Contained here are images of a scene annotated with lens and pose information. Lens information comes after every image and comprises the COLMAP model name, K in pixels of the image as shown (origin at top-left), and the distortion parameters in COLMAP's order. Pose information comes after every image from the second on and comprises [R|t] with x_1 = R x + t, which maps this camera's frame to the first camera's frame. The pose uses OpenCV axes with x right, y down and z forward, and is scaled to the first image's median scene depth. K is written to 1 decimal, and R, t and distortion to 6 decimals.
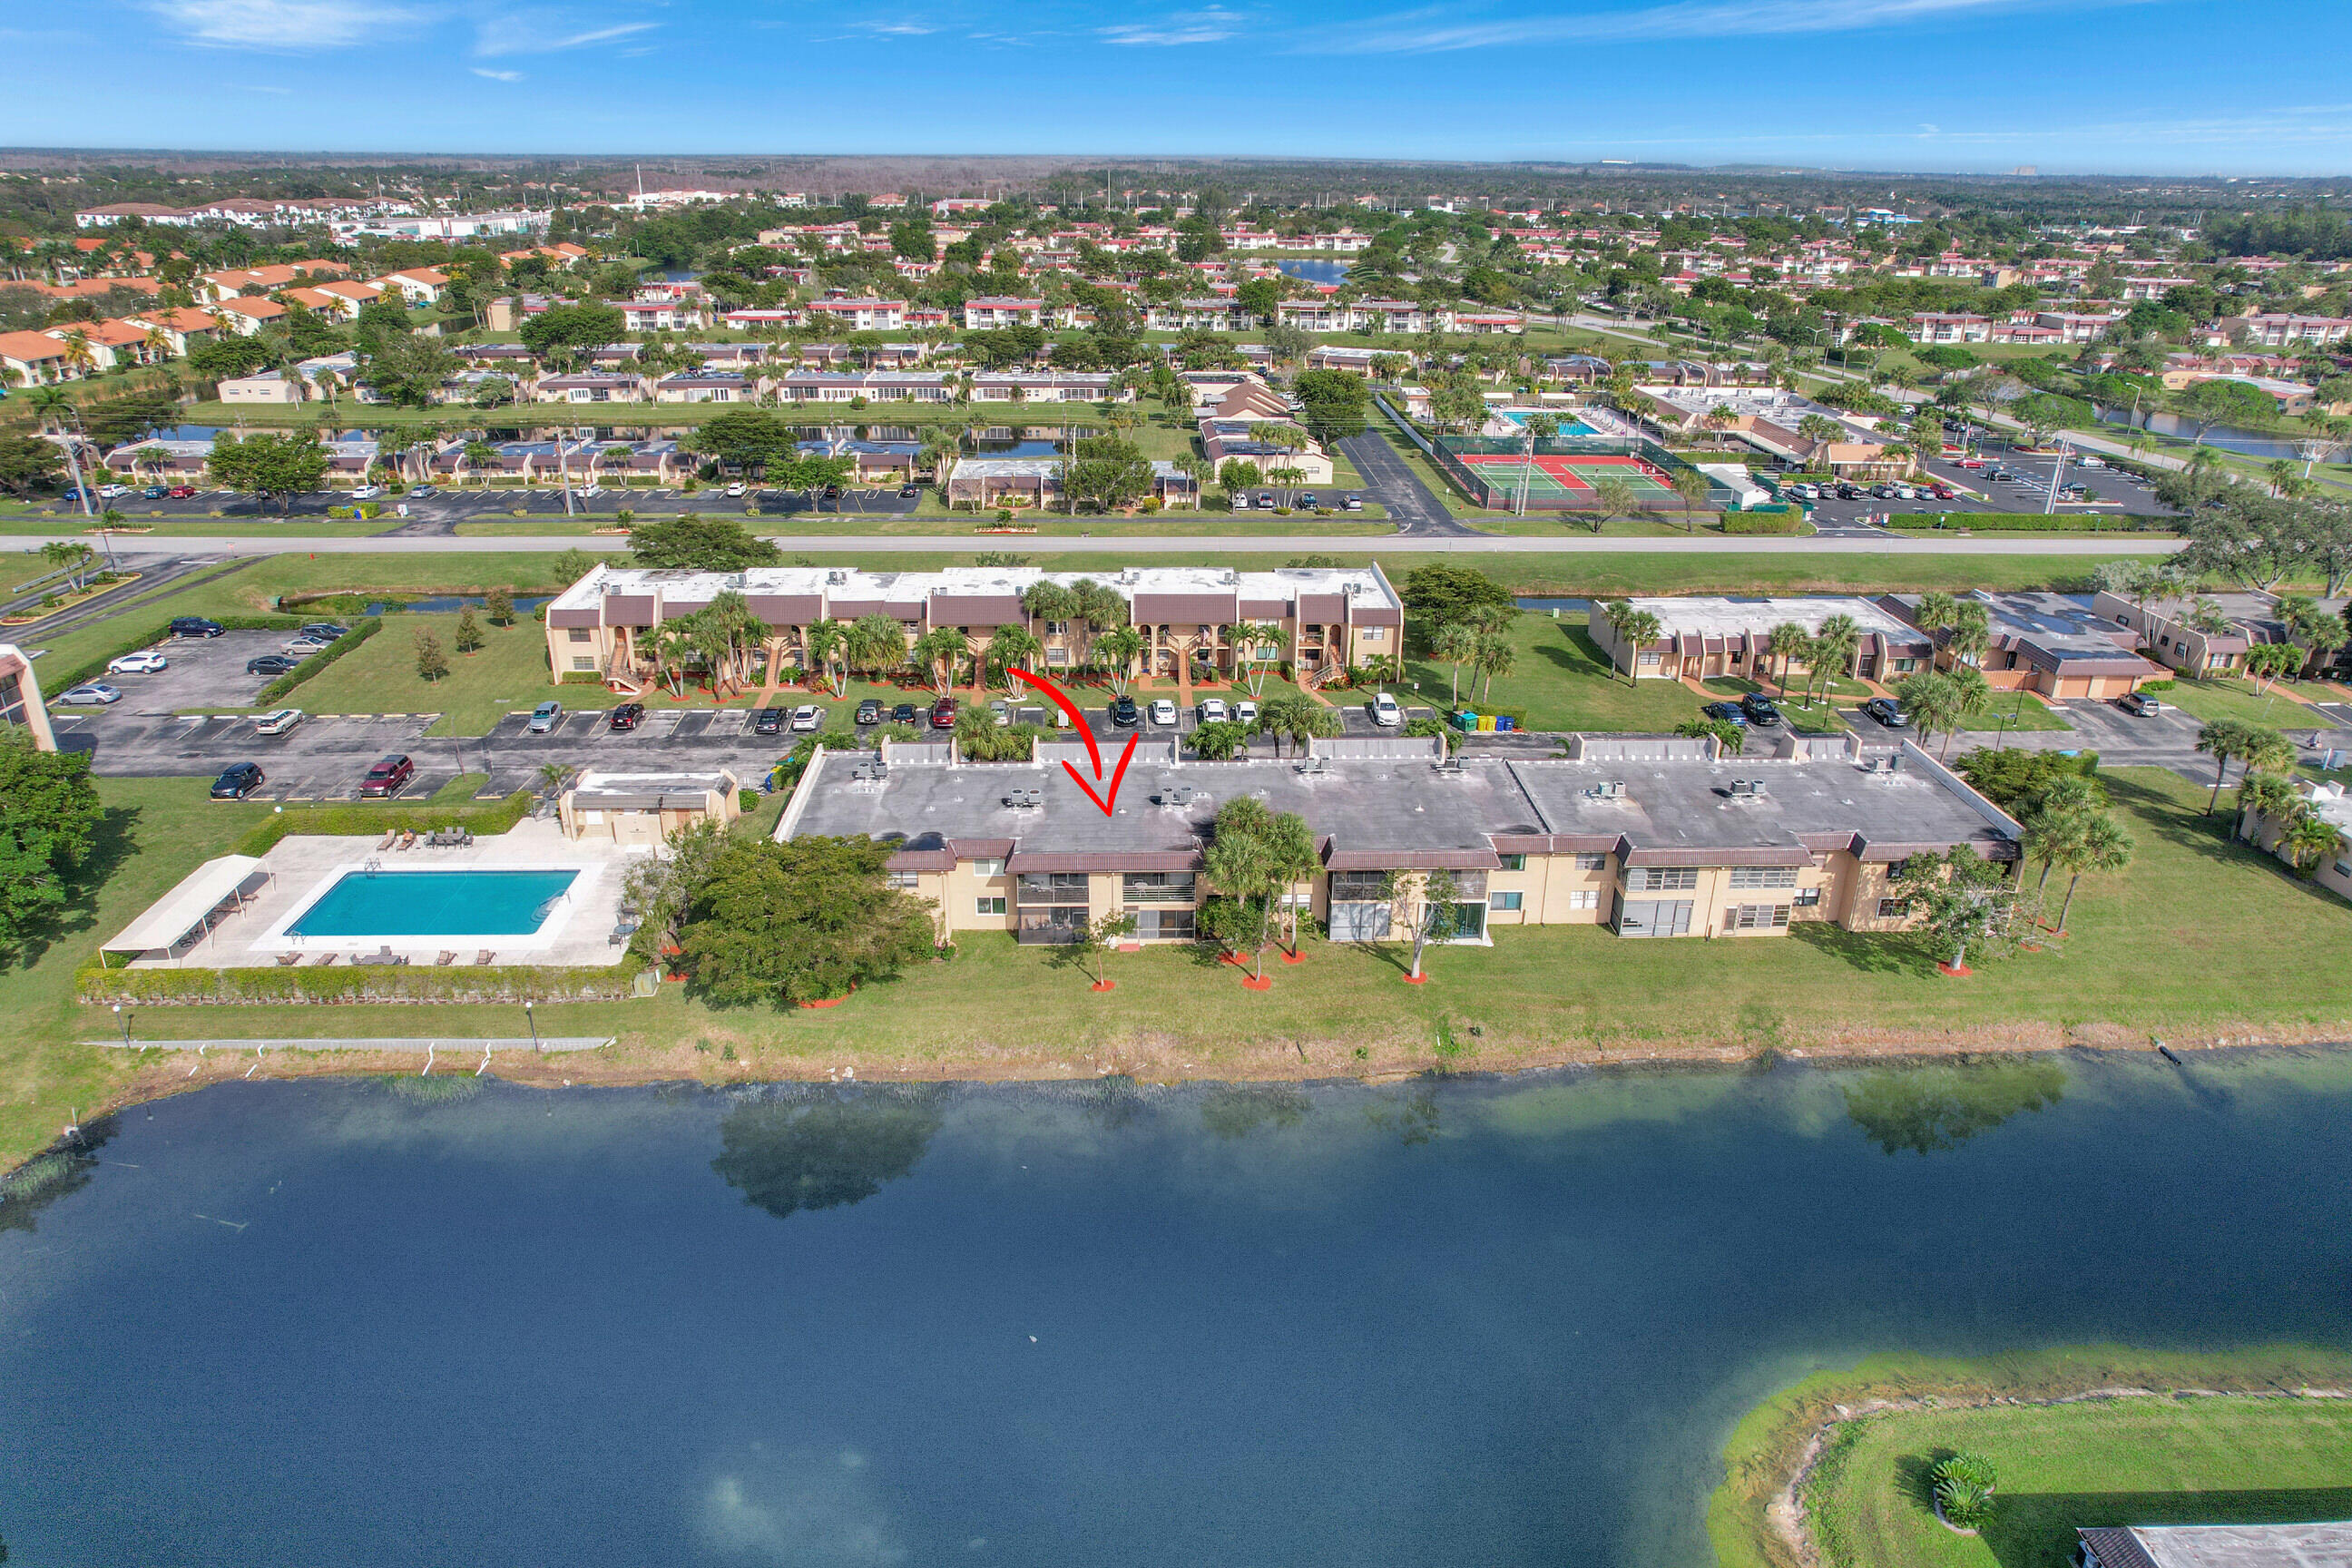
lens RADIAL K [[1491.6, 0, 1176.0], [0, 1491.6, 784.0], [0, 0, 1]] dist [-0.073978, 0.070650]
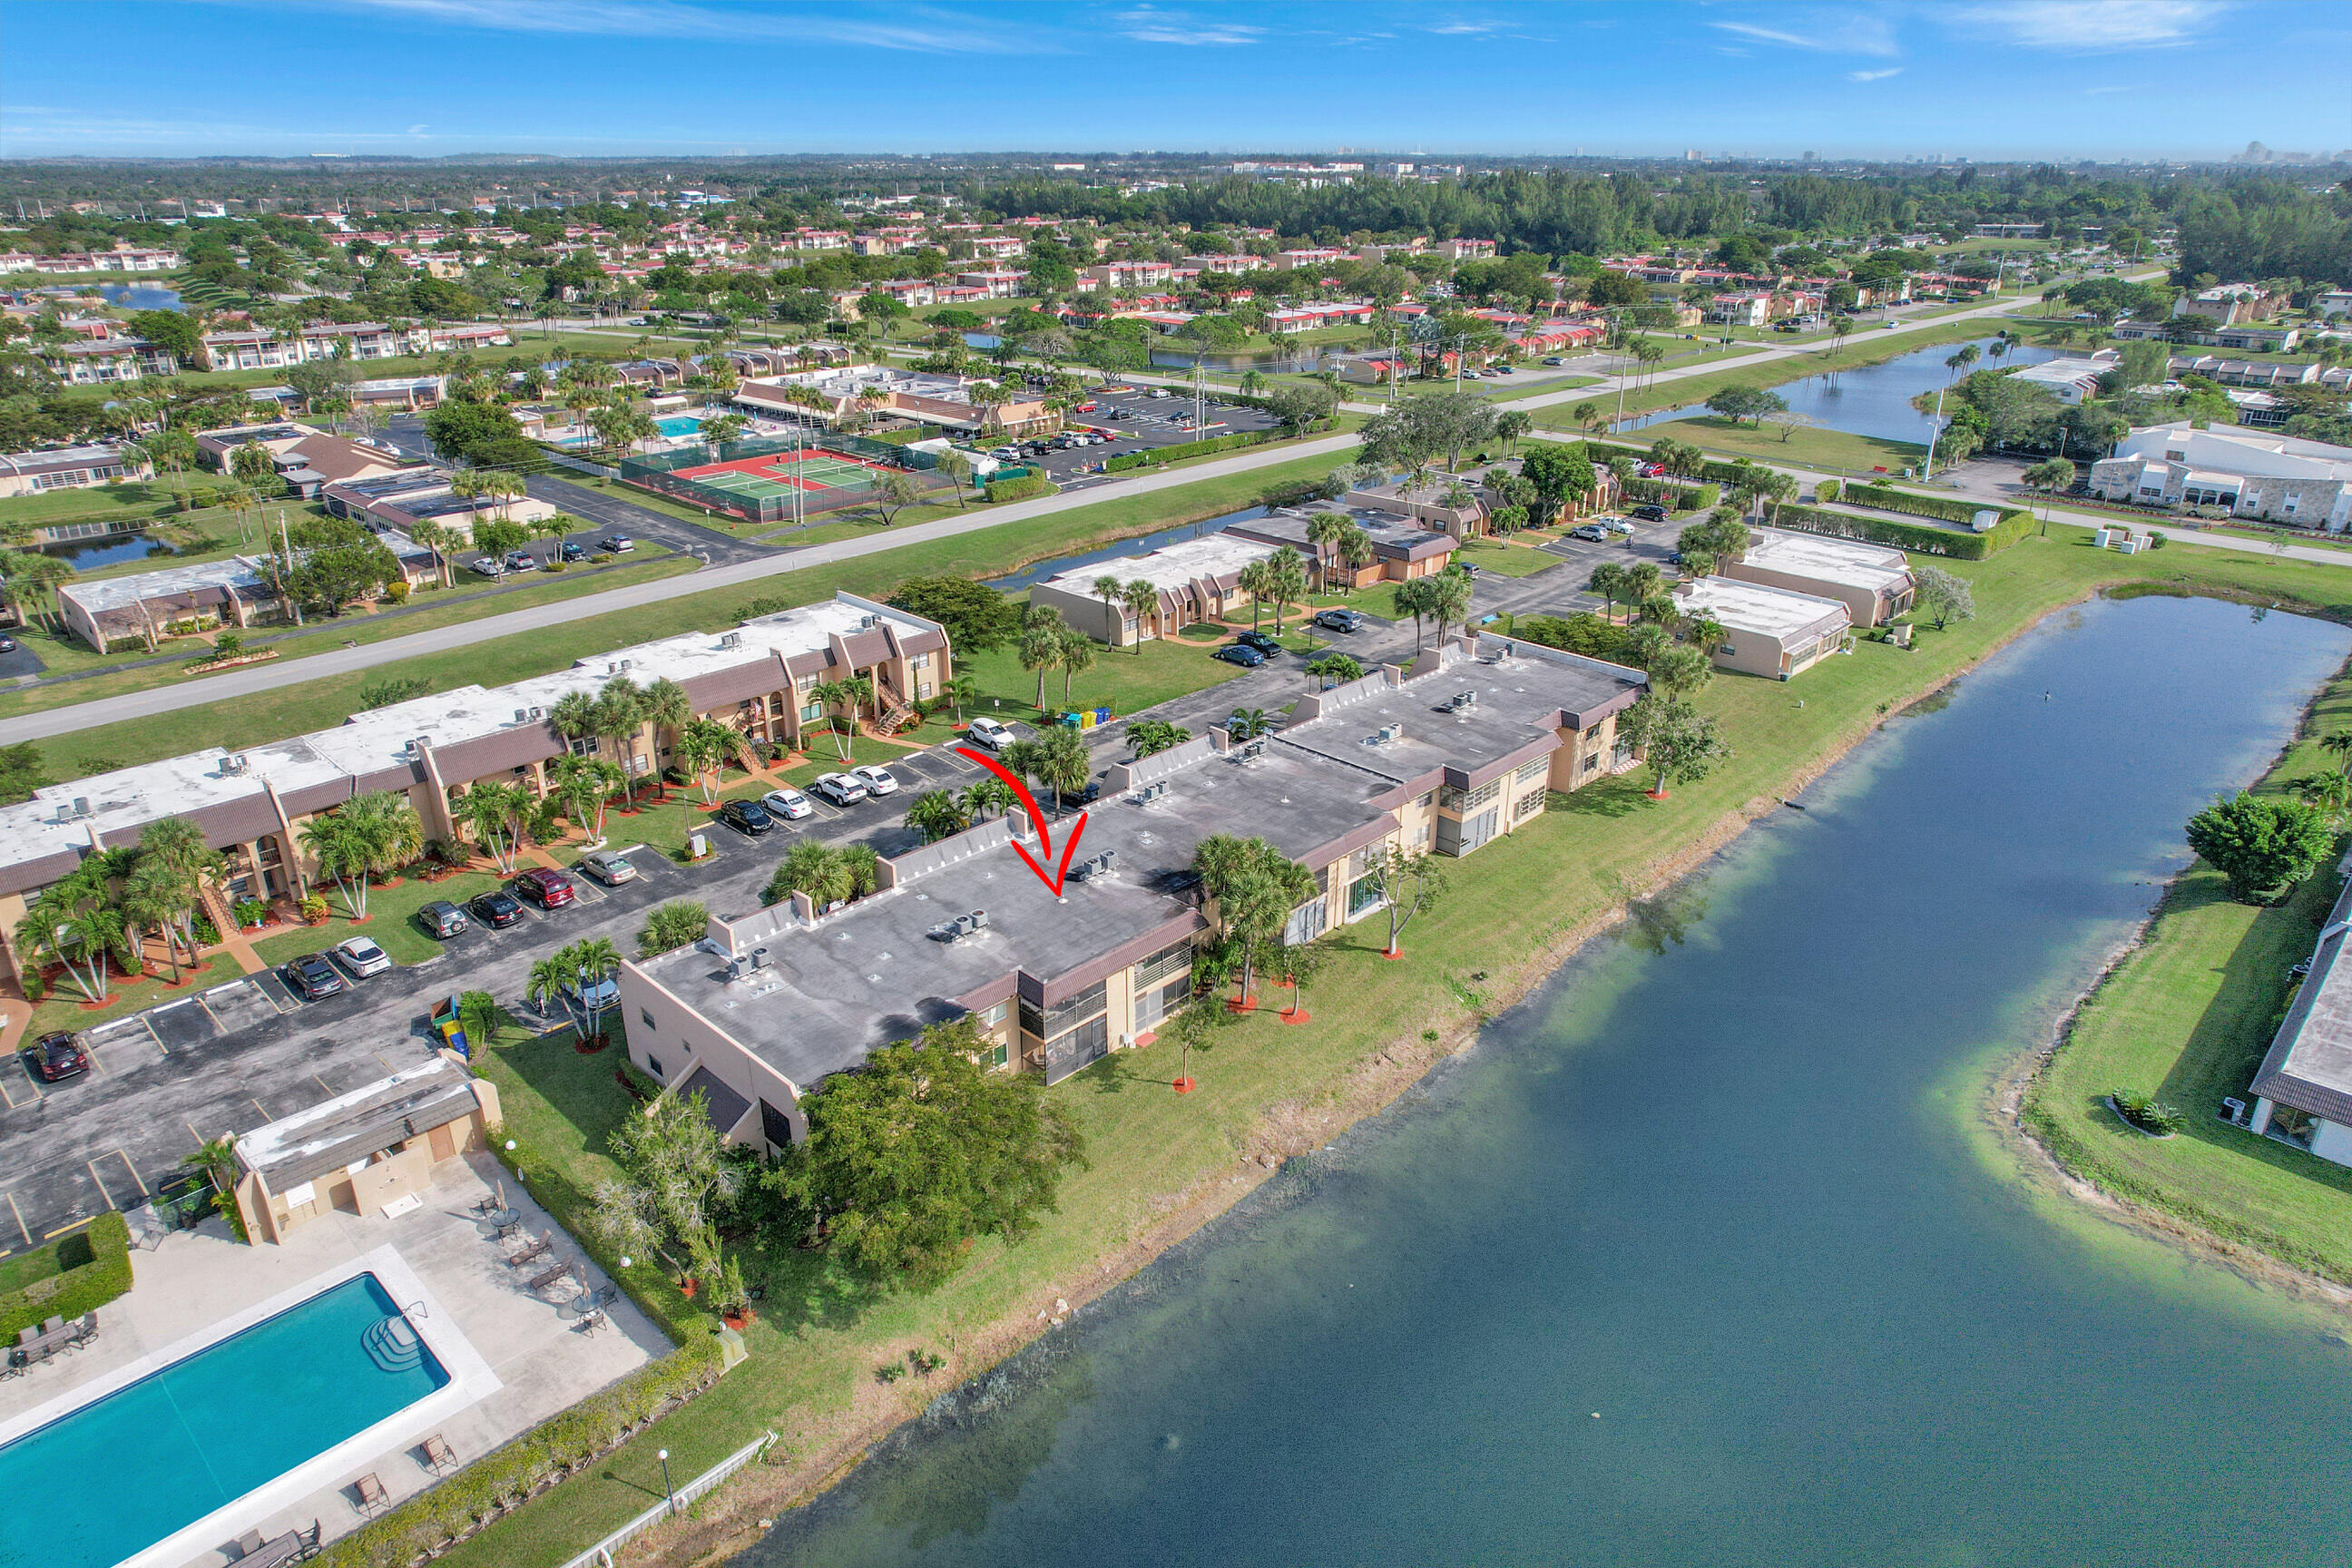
lens RADIAL K [[1491.6, 0, 1176.0], [0, 1491.6, 784.0], [0, 0, 1]] dist [-0.073978, 0.070650]
pose [[0.723933, -0.281168, 0.629972, -0.383580], [0.277279, 0.954758, 0.107490, -0.090345], [-0.631694, 0.096862, 0.769143, 0.209063]]
